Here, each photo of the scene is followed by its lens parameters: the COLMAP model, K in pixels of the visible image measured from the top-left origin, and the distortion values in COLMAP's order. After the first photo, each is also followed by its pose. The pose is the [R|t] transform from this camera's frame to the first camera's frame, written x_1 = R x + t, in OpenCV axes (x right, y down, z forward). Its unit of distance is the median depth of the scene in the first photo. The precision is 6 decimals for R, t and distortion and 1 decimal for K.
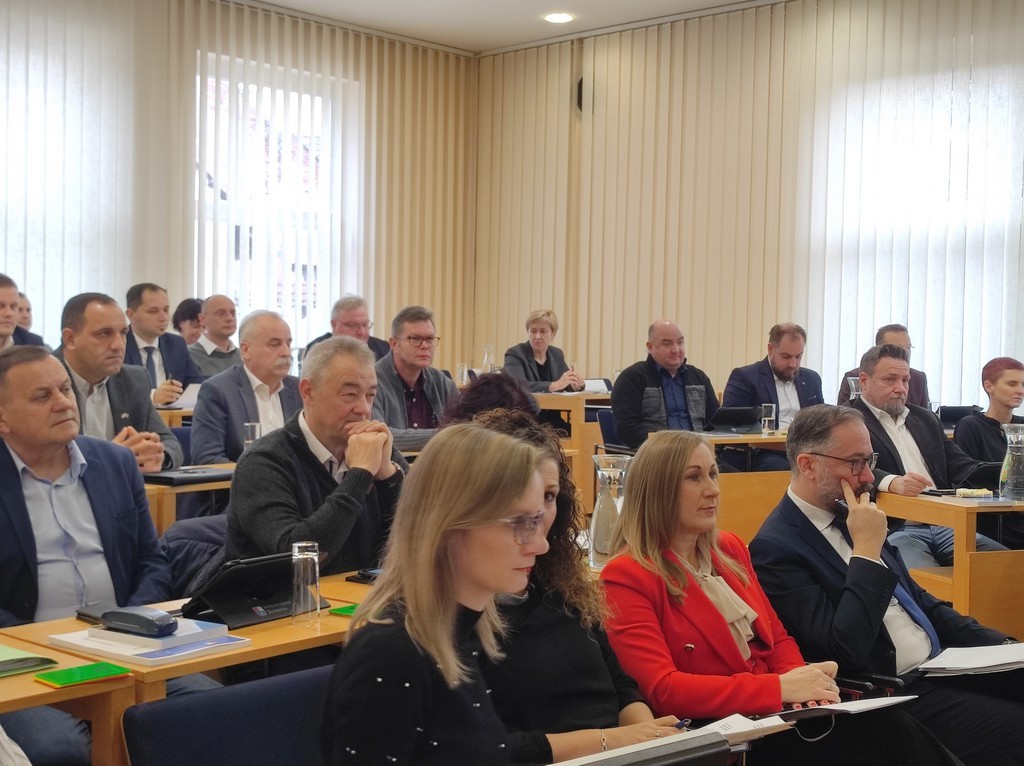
lens RADIAL K [[1079.8, 0, 507.3], [0, 1079.8, 376.6], [0, 0, 1]] dist [0.039689, -0.047060]
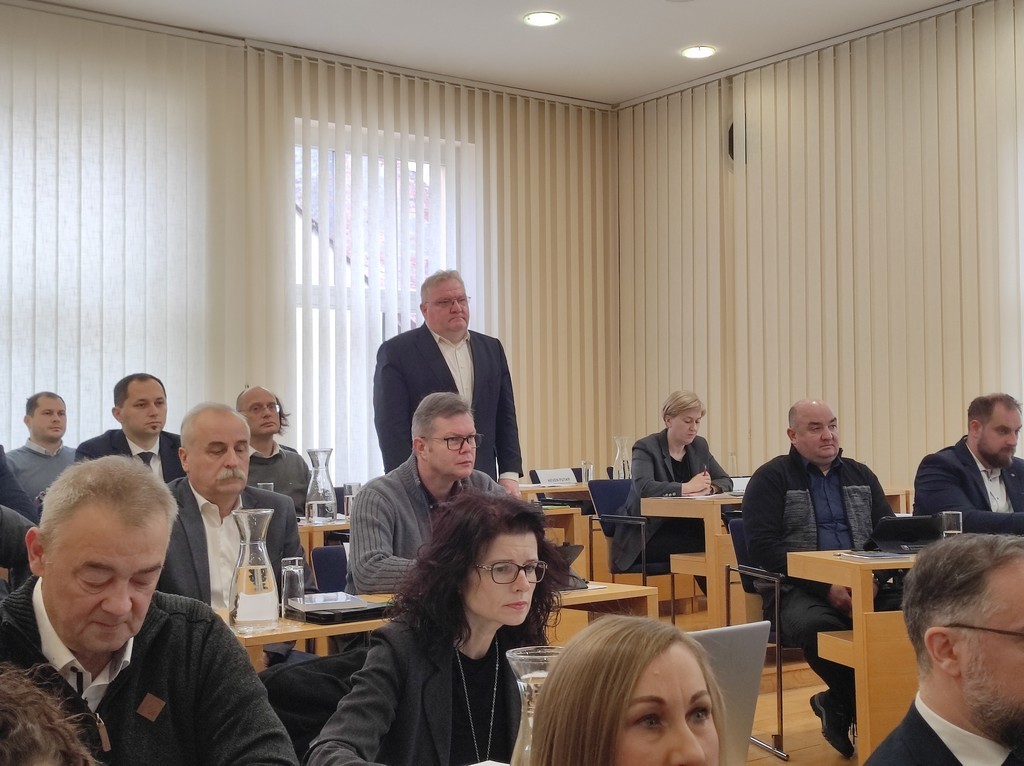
lens RADIAL K [[1137.8, 0, 539.9], [0, 1137.8, 383.6], [0, 0, 1]] dist [0.050188, -0.017380]
pose [[0.988656, -0.035002, -0.146060, 0.058107], [0.023819, 0.996698, -0.077623, -0.004833], [0.148294, 0.073264, 0.986226, 0.139924]]
